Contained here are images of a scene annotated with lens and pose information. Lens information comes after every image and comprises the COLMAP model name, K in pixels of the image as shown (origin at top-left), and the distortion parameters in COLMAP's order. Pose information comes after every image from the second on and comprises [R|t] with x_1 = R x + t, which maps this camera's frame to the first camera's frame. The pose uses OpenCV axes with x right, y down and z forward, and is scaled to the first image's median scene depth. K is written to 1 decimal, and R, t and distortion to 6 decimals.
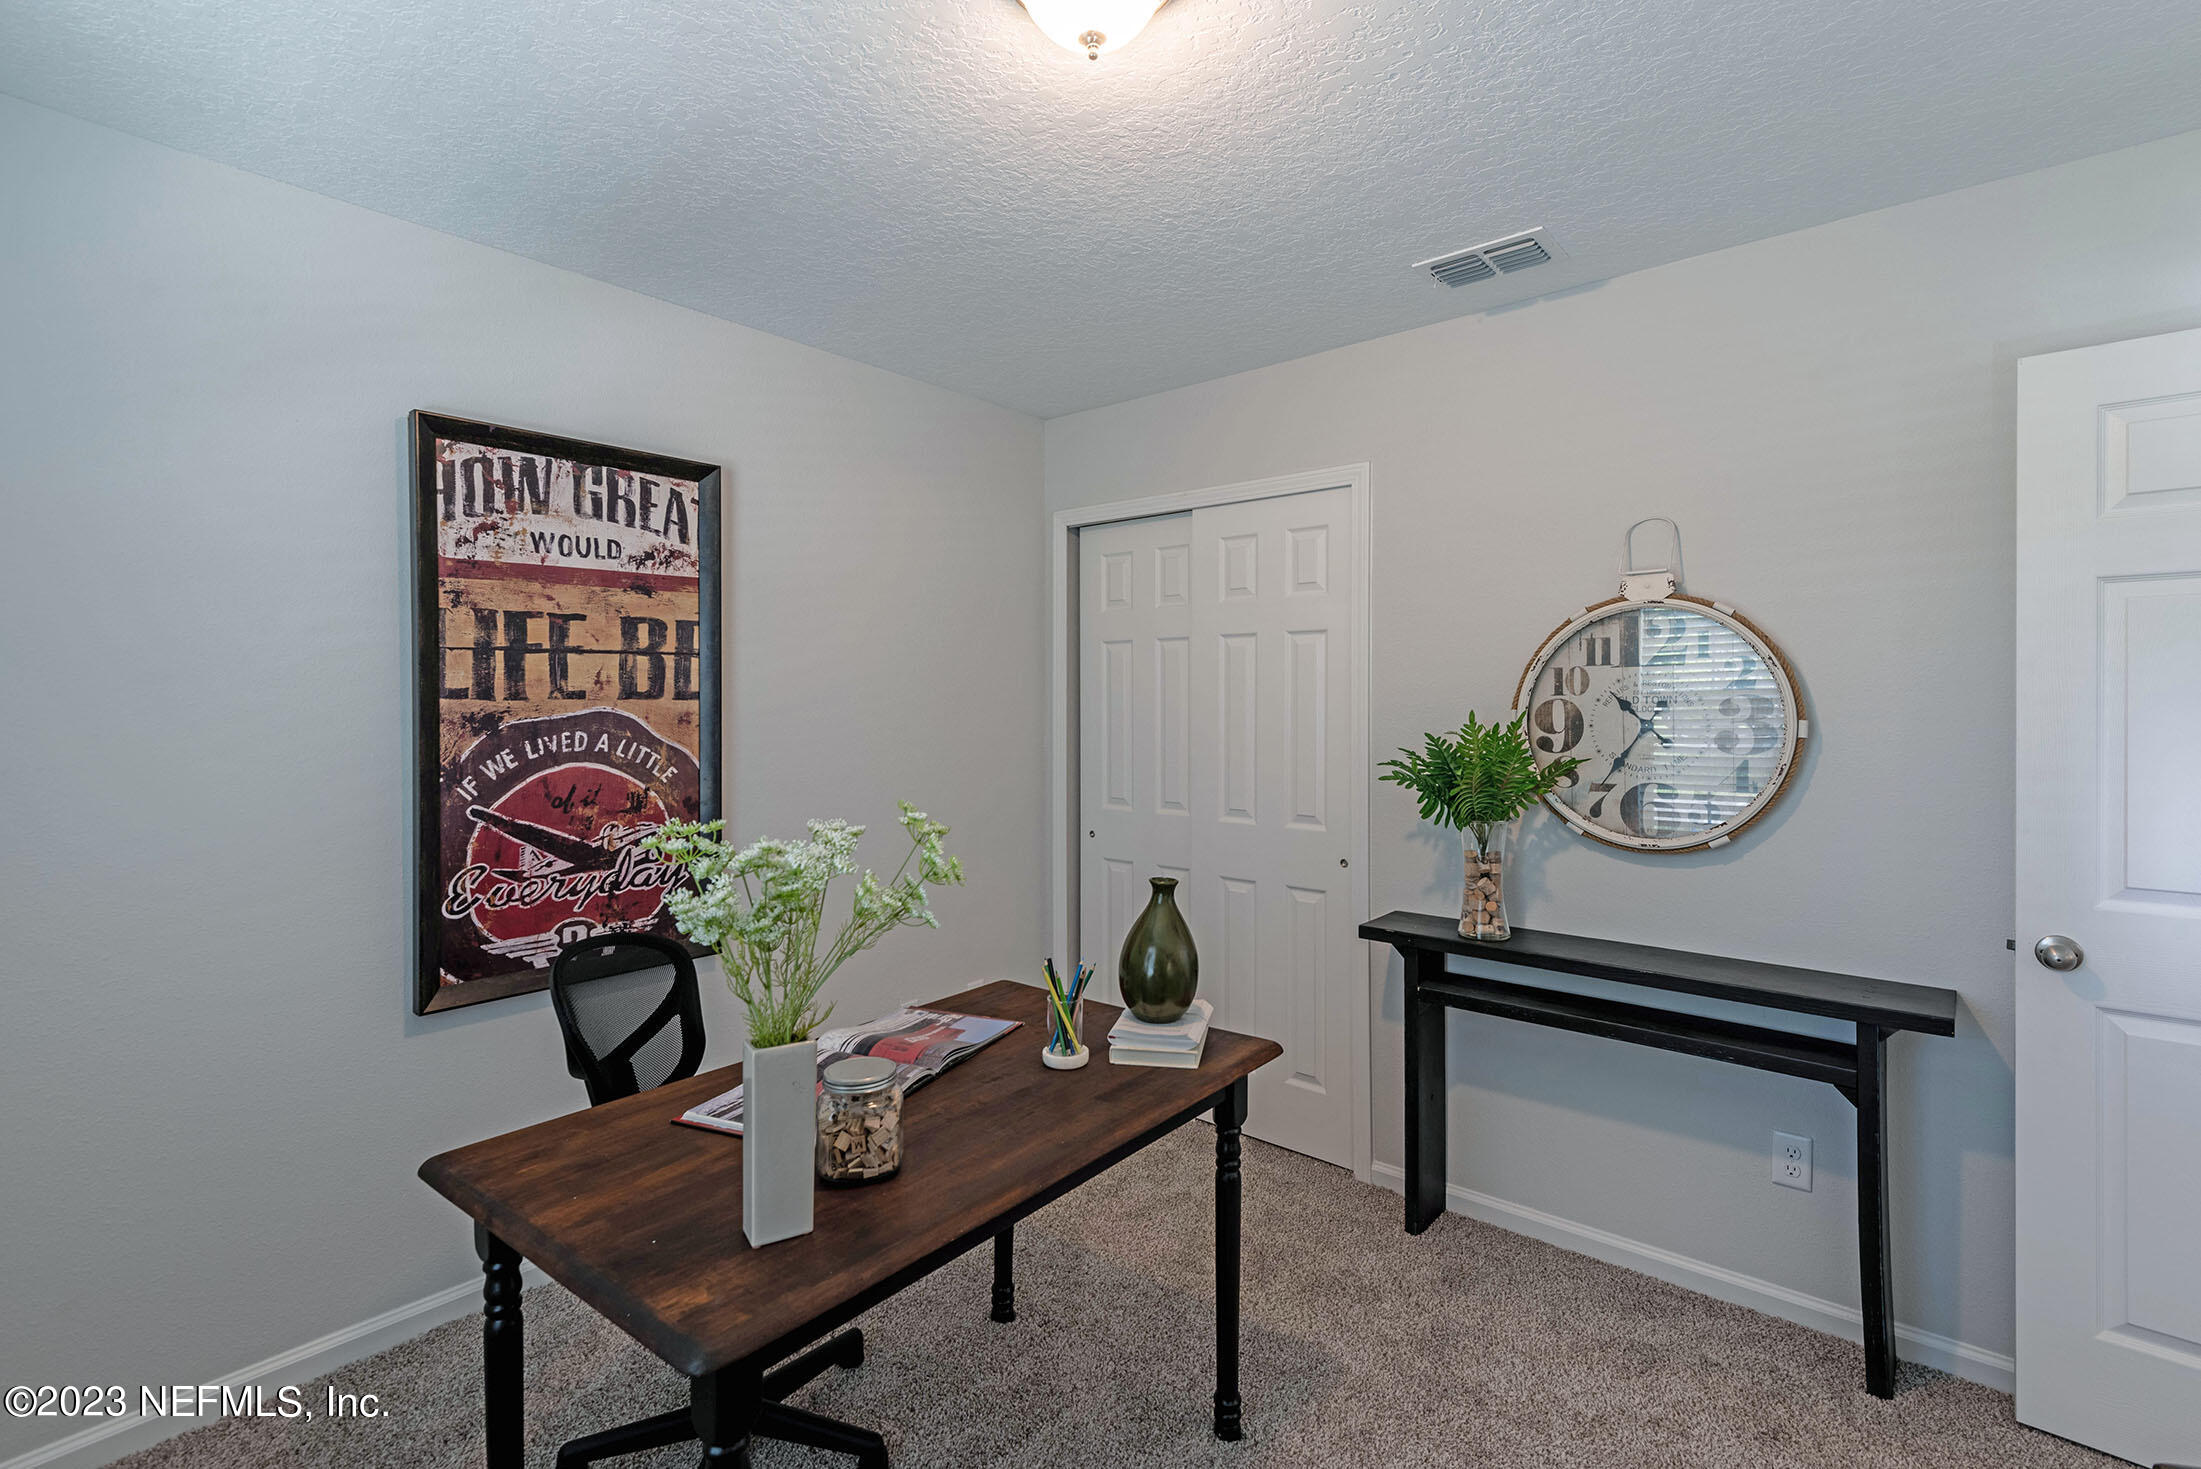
lens RADIAL K [[1030.5, 0, 1100.8], [0, 1030.5, 717.0], [0, 0, 1]] dist [0.024623, -0.008639]
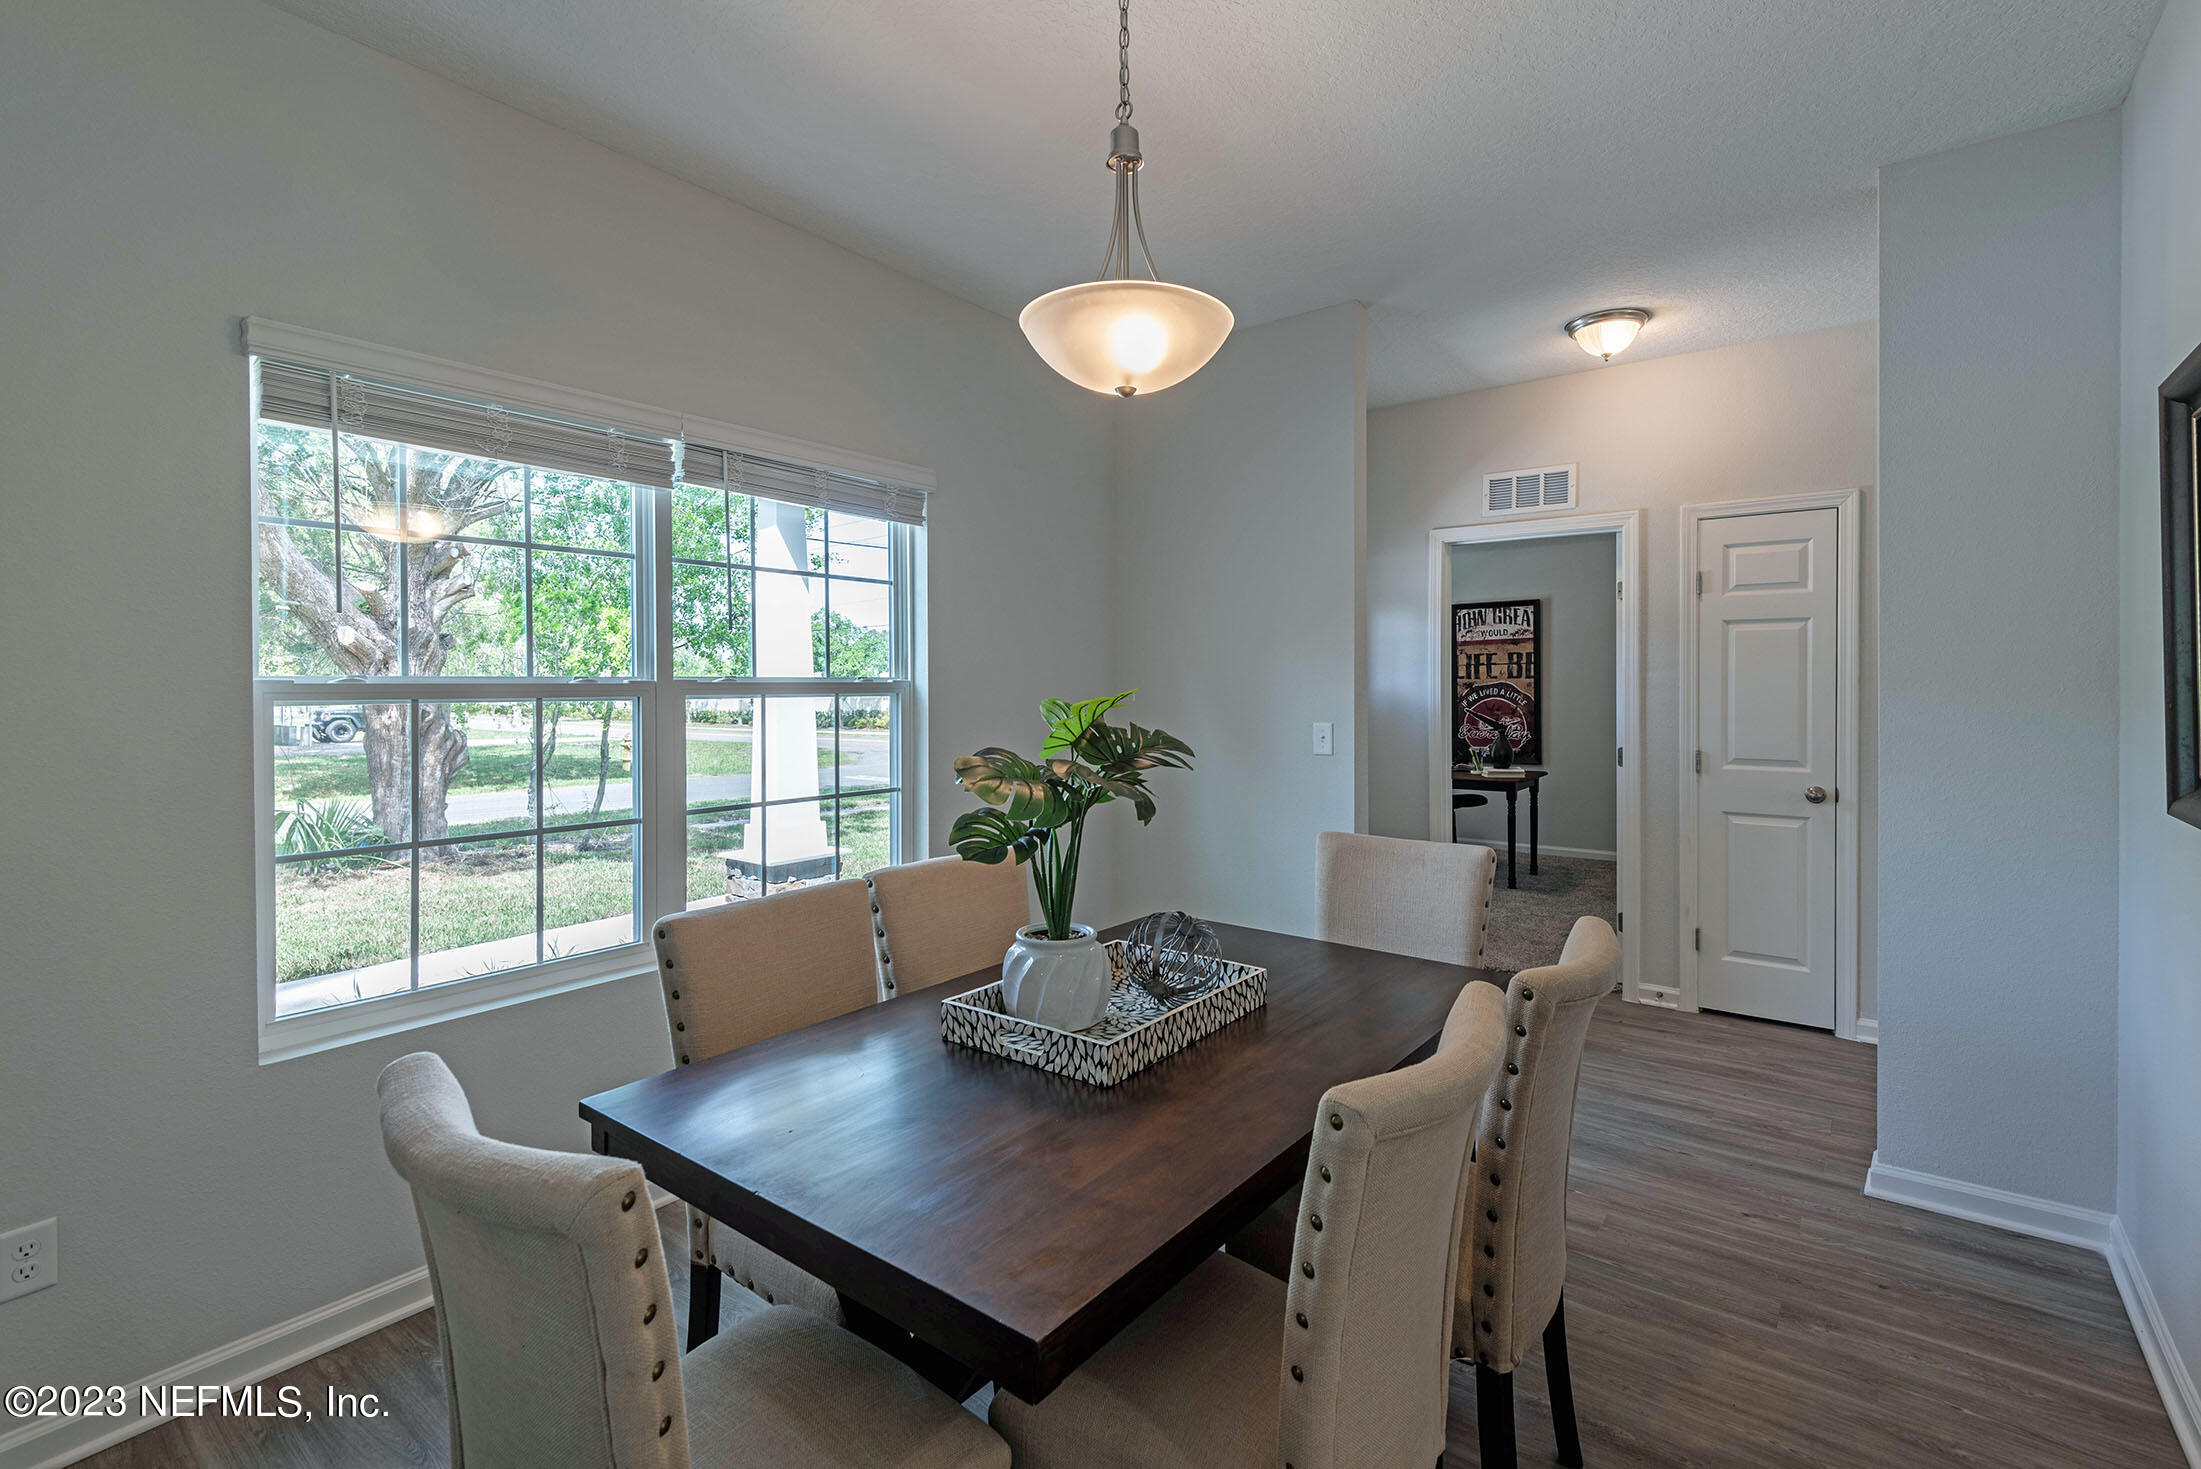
lens RADIAL K [[1030.5, 0, 1060.7], [0, 1030.5, 695.6], [0, 0, 1]] dist [0.024623, -0.008639]
pose [[0.045149, 0.004673, -0.998969, 2.817151], [-0.006784, 0.999967, 0.004372, 0.033134], [0.998957, 0.006579, 0.045179, -0.558428]]
